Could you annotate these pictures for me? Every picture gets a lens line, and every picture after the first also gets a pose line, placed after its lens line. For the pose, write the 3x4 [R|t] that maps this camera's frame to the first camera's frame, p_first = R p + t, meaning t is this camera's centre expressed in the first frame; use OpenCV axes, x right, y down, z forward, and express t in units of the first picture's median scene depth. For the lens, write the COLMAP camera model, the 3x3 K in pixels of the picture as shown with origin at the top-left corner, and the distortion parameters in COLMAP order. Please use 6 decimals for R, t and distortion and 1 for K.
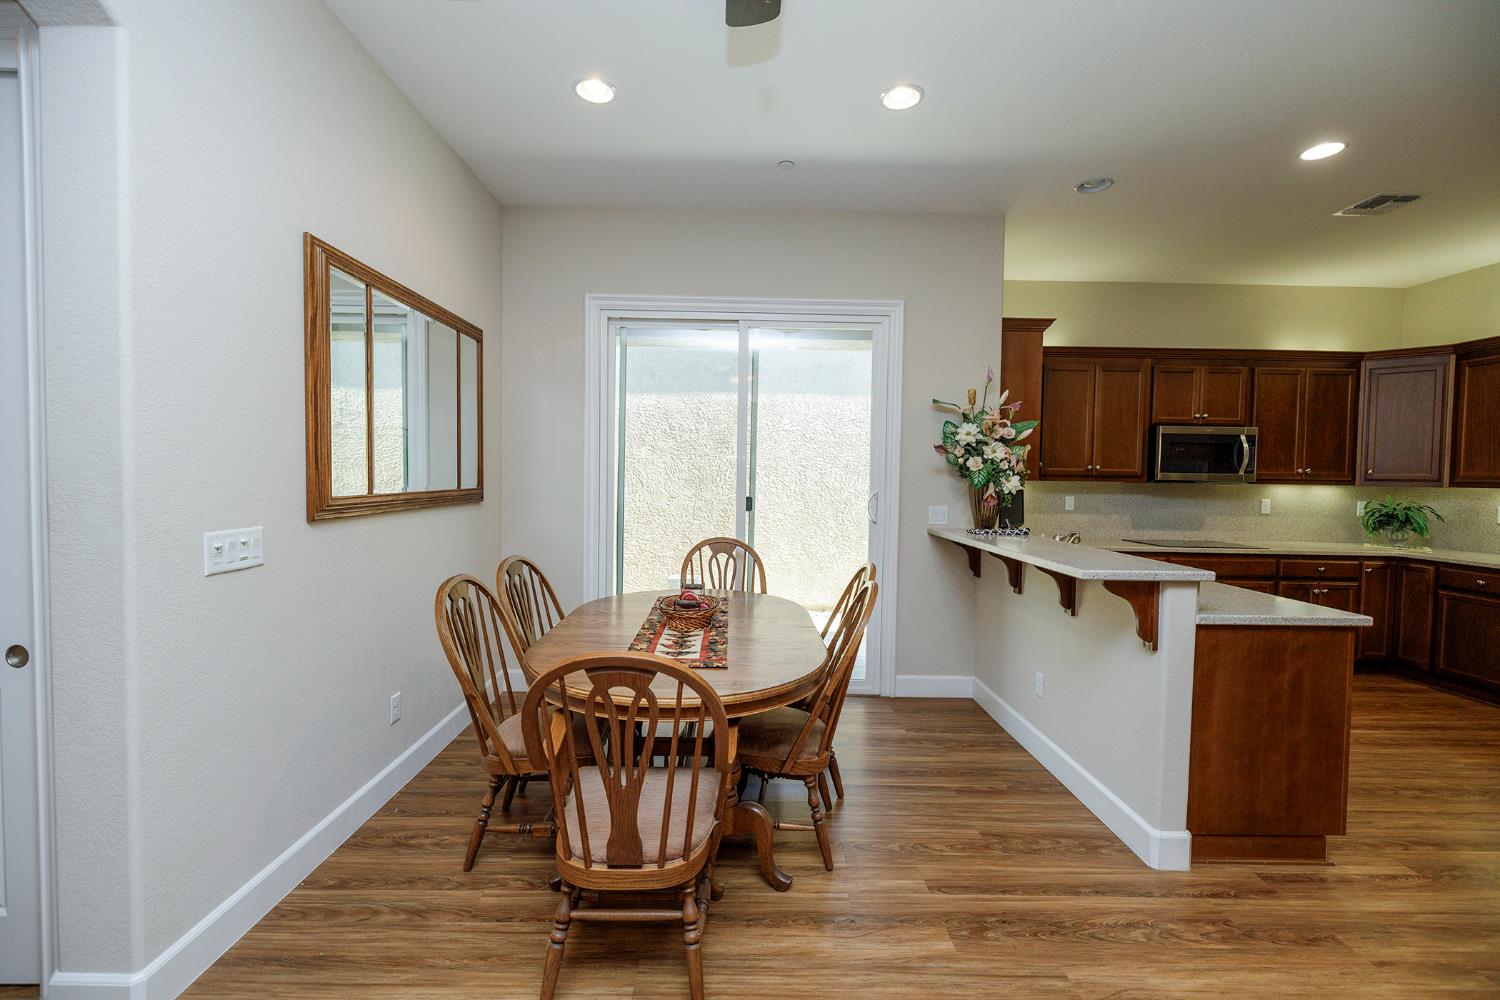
lens RADIAL K [[626.6, 0, 742.6], [0, 626.6, 494.8], [0, 0, 1]] dist [0.001525, -0.000218]
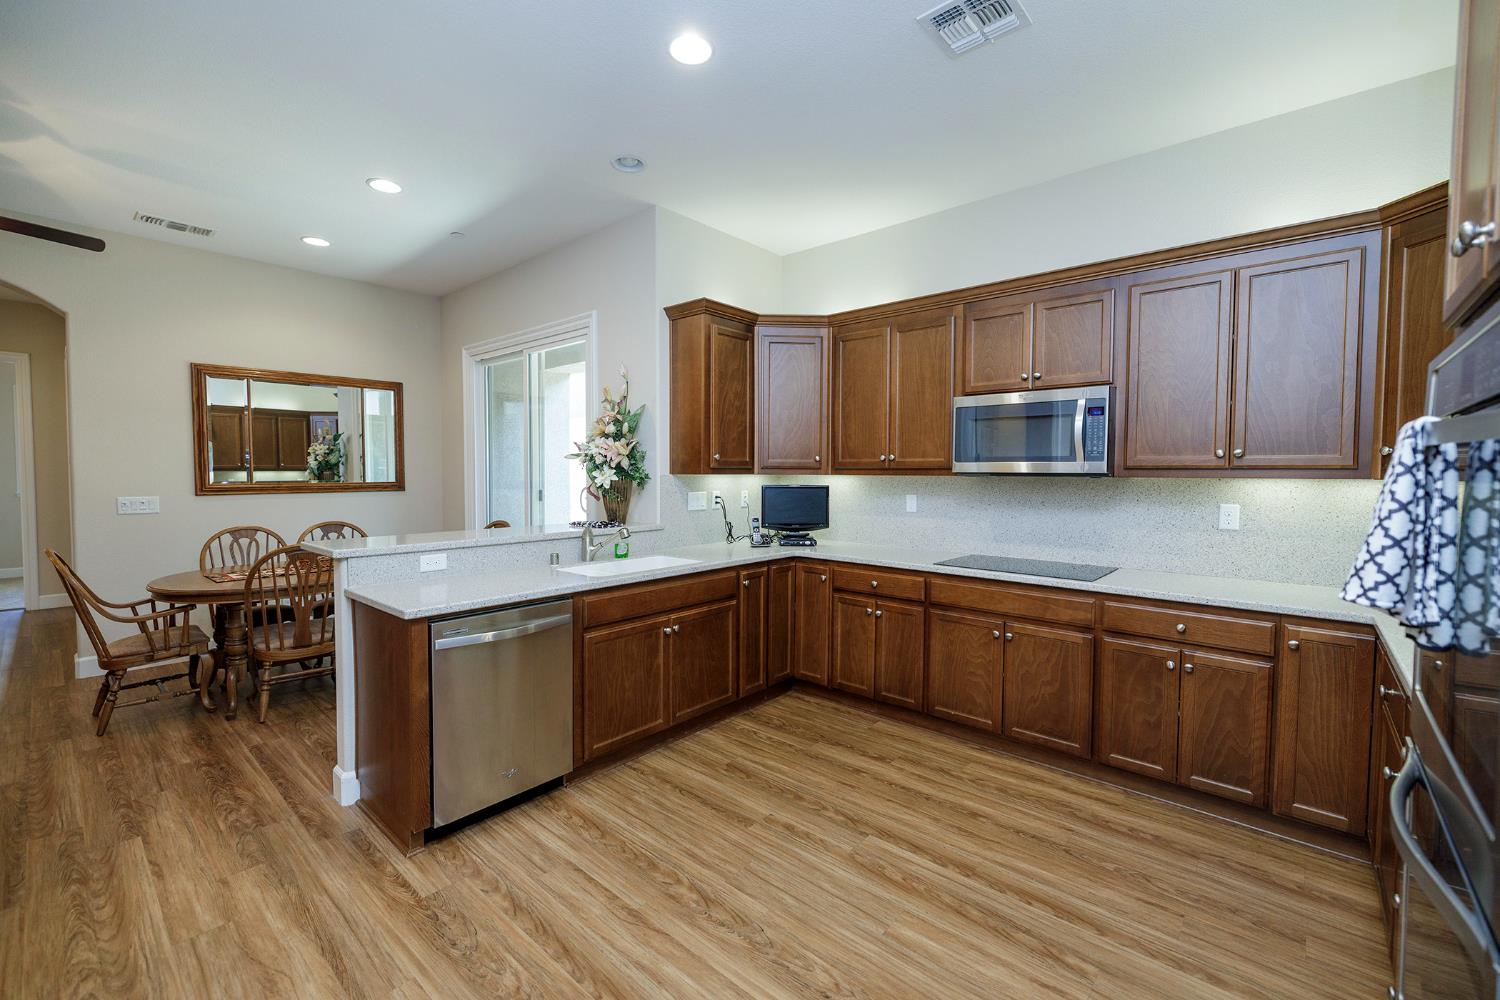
lens RADIAL K [[626.6, 0, 739.8], [0, 626.6, 497.4], [0, 0, 1]] dist [0.001525, -0.000218]
pose [[0.737649, 0.015131, -0.675014, 1.040307], [-0.014090, 0.999876, 0.007016, 0.003633], [0.675037, 0.004336, 0.737771, 0.325139]]
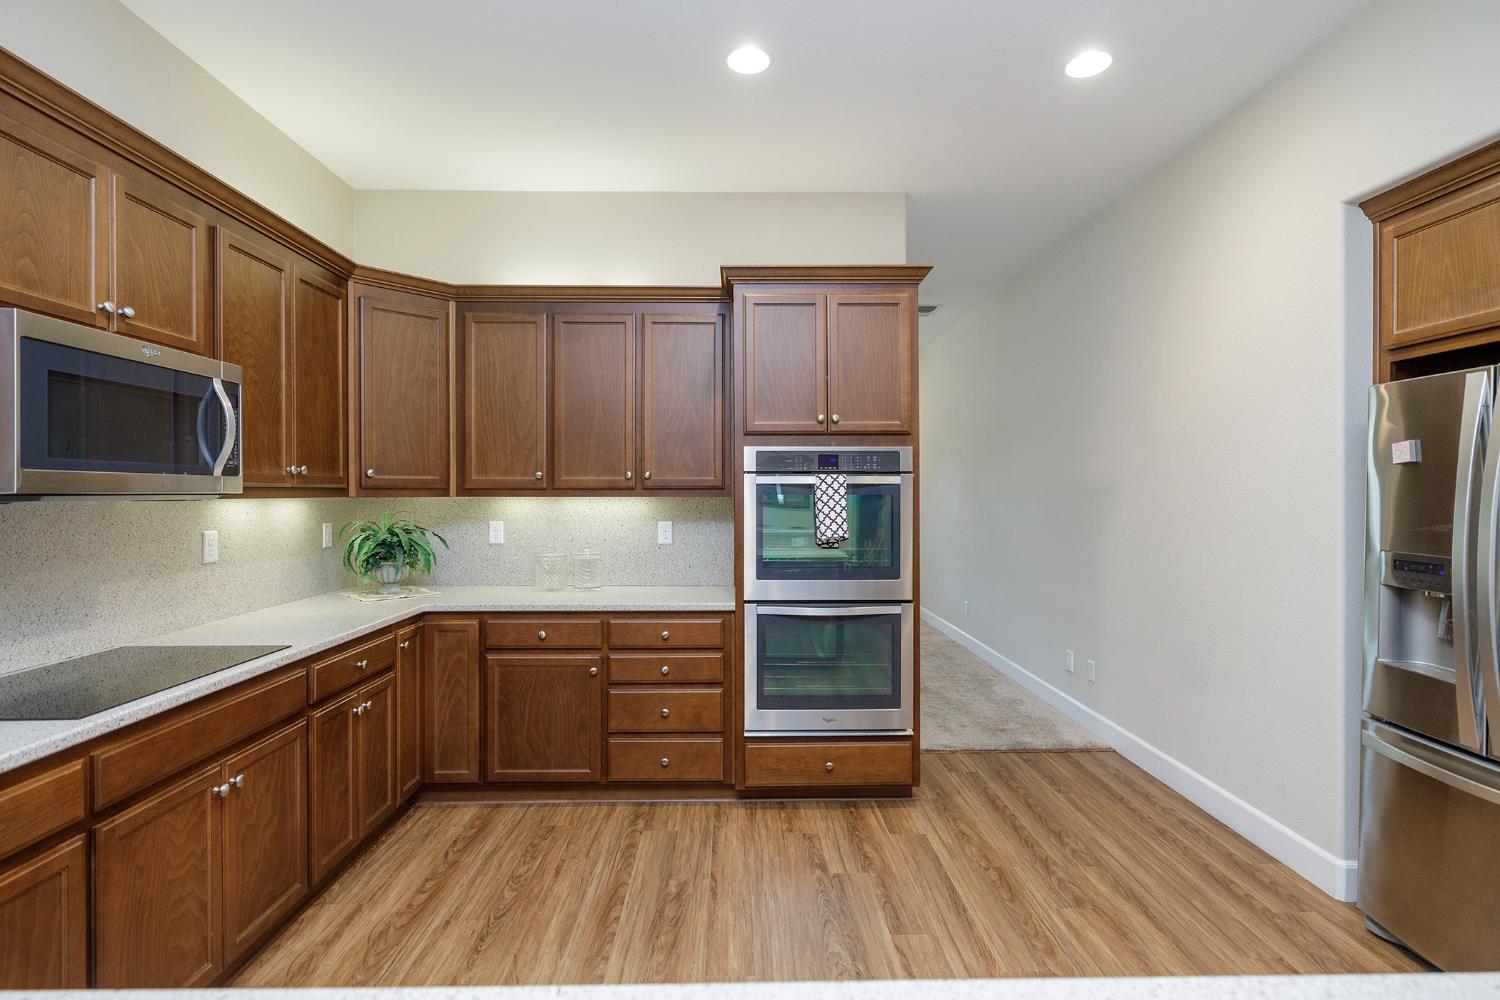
lens RADIAL K [[727.5, 0, 741.4], [0, 727.5, 496.9], [0, 0, 1]] dist [0.002423, 0.000490]
pose [[-0.004111, -0.023021, 0.999727, 0.348050], [0.032116, 0.999216, 0.023141, -0.020644], [-0.999476, 0.032203, -0.003369, 0.714067]]
